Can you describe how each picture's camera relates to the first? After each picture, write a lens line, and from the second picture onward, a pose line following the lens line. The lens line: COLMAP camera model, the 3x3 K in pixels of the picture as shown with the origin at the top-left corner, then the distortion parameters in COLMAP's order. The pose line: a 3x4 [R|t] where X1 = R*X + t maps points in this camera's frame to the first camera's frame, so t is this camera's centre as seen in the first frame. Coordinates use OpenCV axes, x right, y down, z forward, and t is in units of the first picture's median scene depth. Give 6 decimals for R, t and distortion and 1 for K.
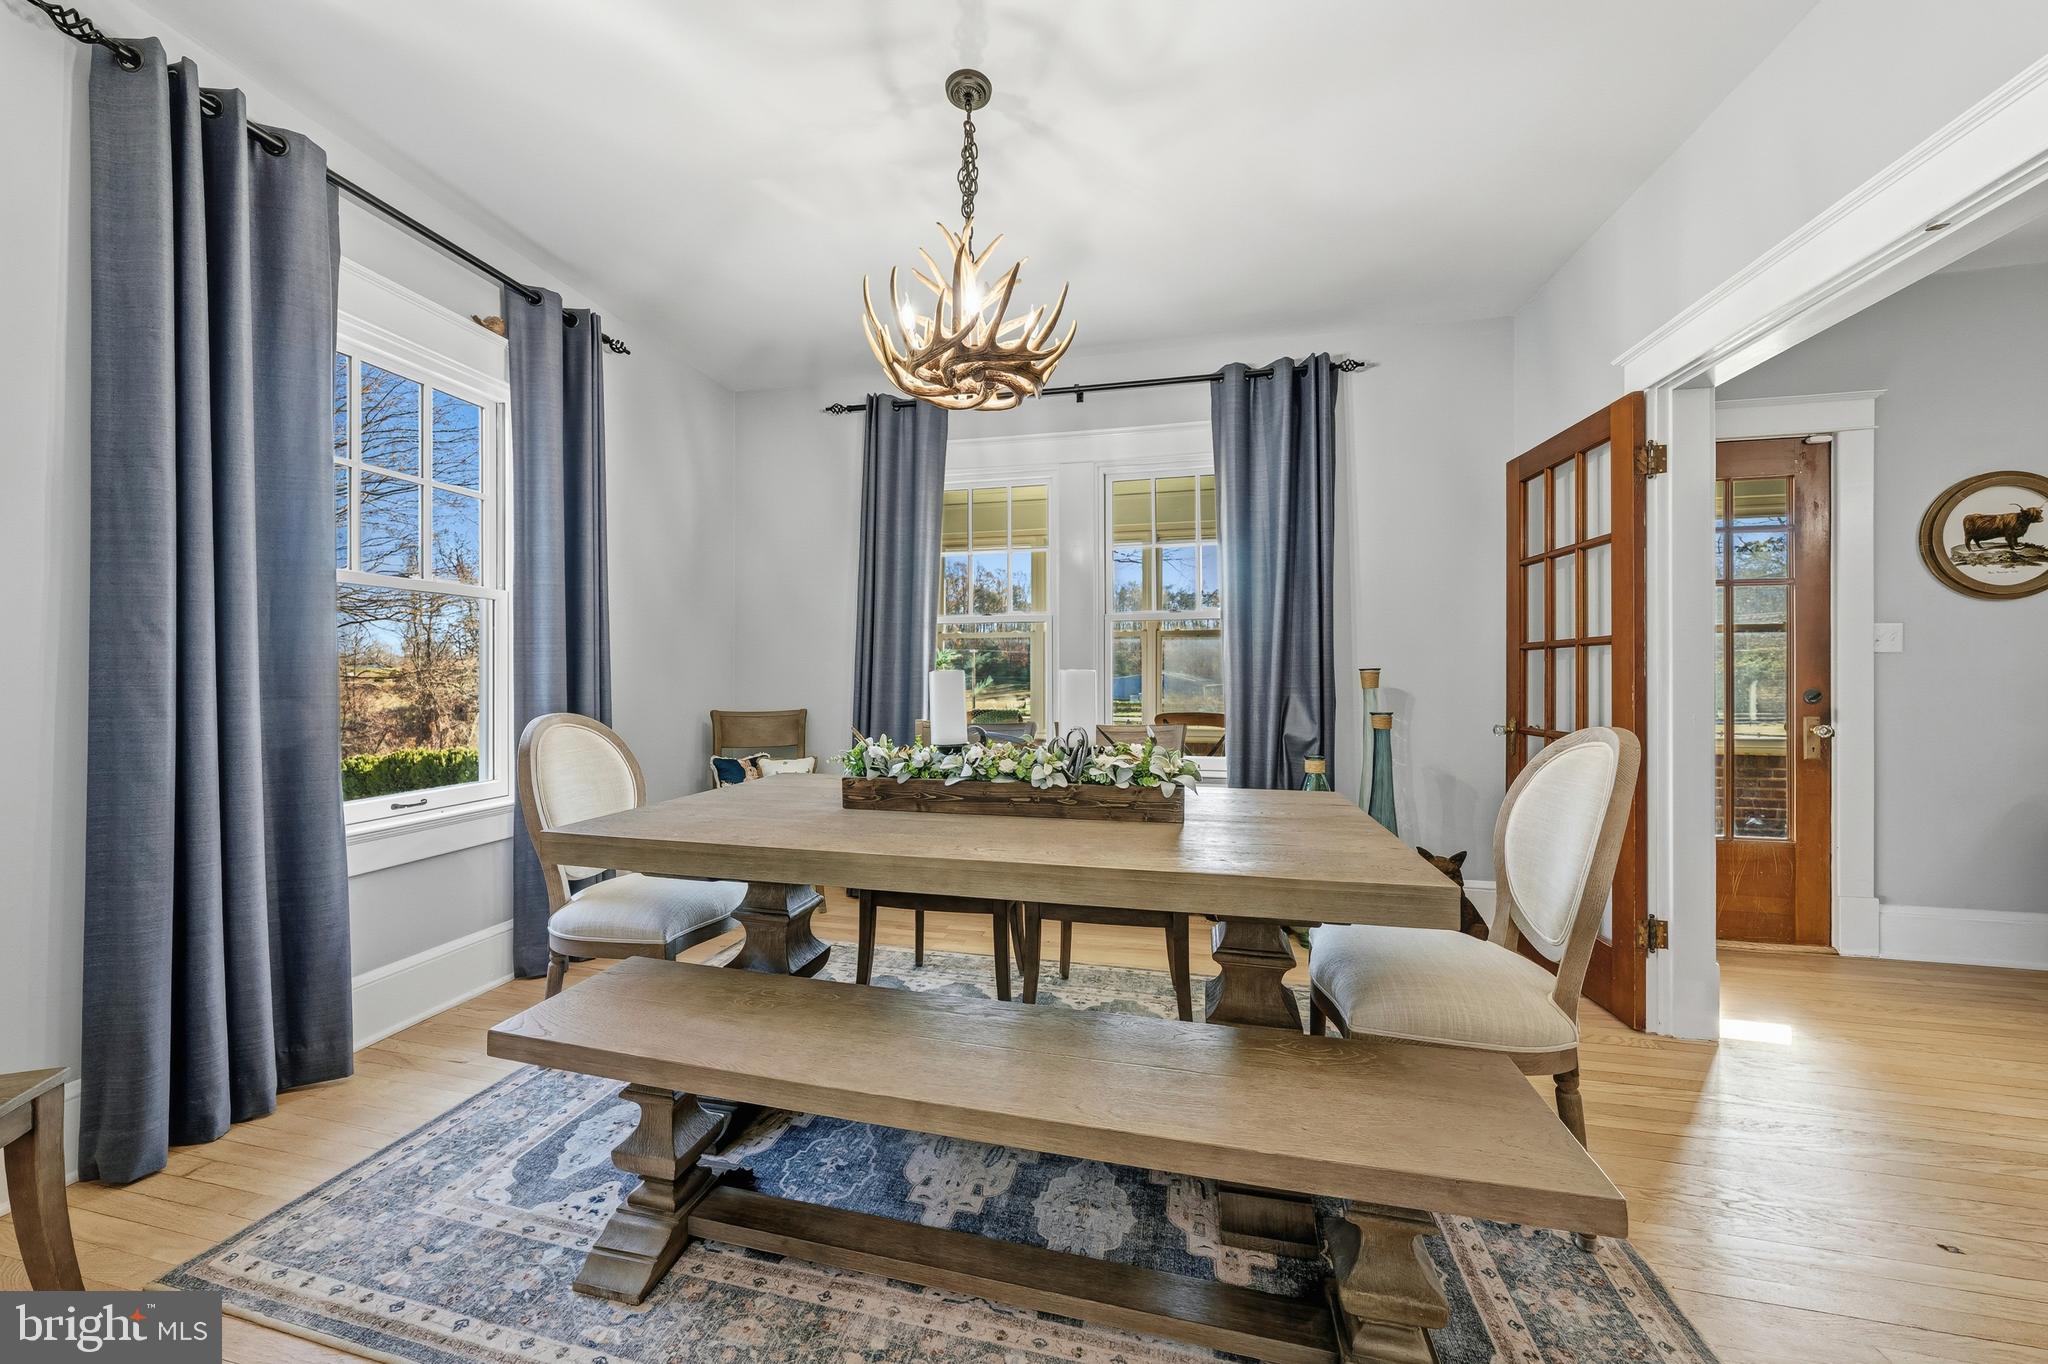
lens RADIAL K [[700.3, 0, 1018.9], [0, 700.3, 674.2], [0, 0, 1]] dist [0.000375, 0.000009]
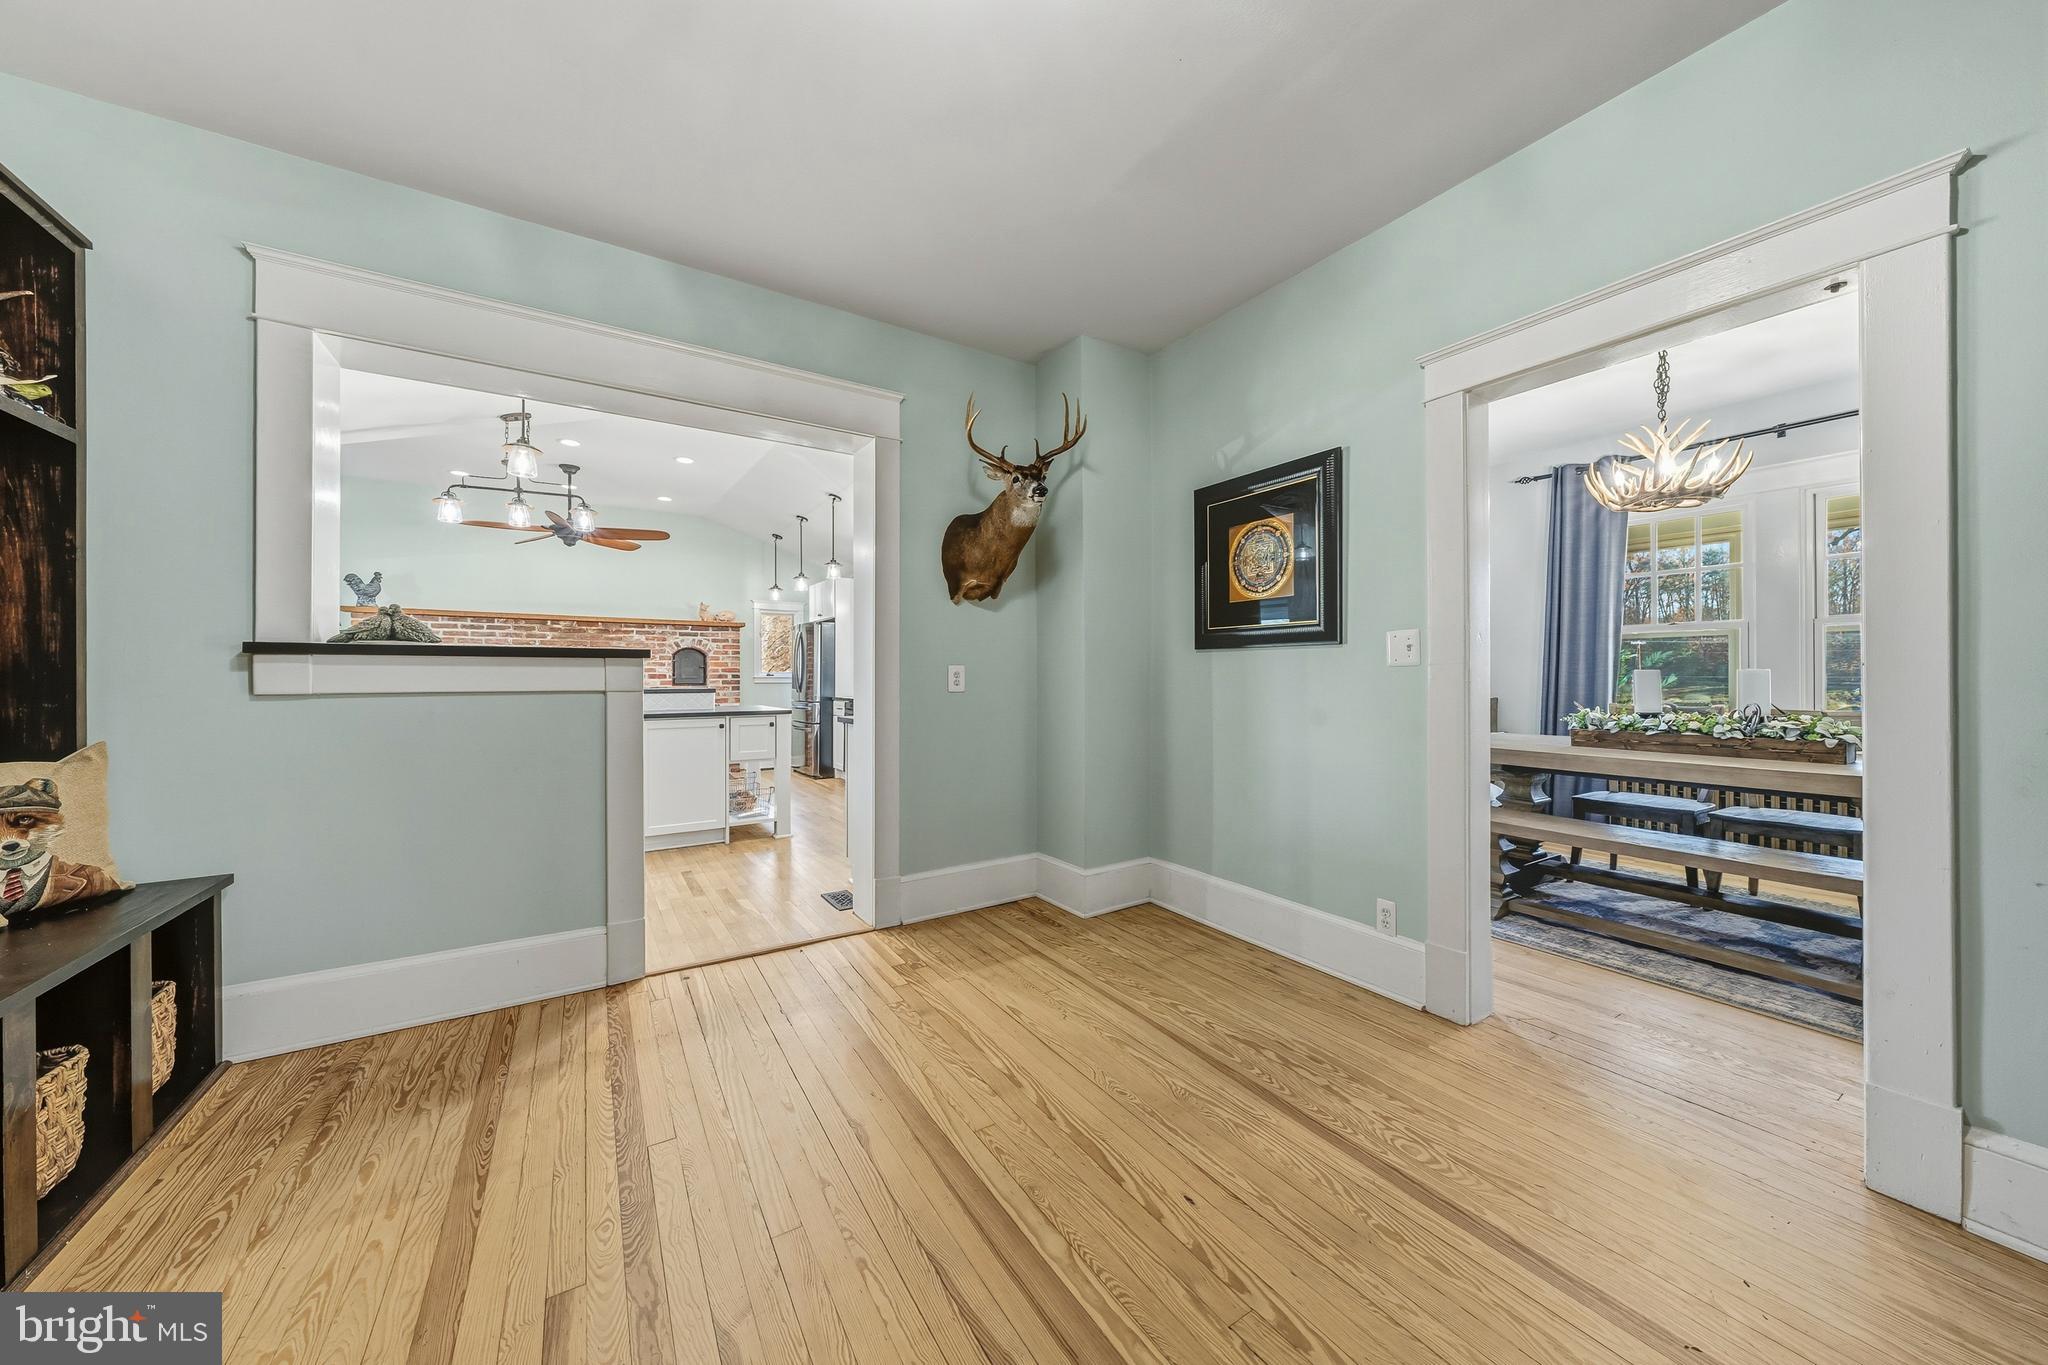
lens RADIAL K [[700.3, 0, 1031.3], [0, 700.3, 675.0], [0, 0, 1]] dist [0.000375, 0.000009]
pose [[0.711728, -0.001829, -0.702453, 0.033143], [0.001695, 0.999998, -0.000887, 0.006241], [0.702453, -0.000559, 0.711730, -1.363222]]
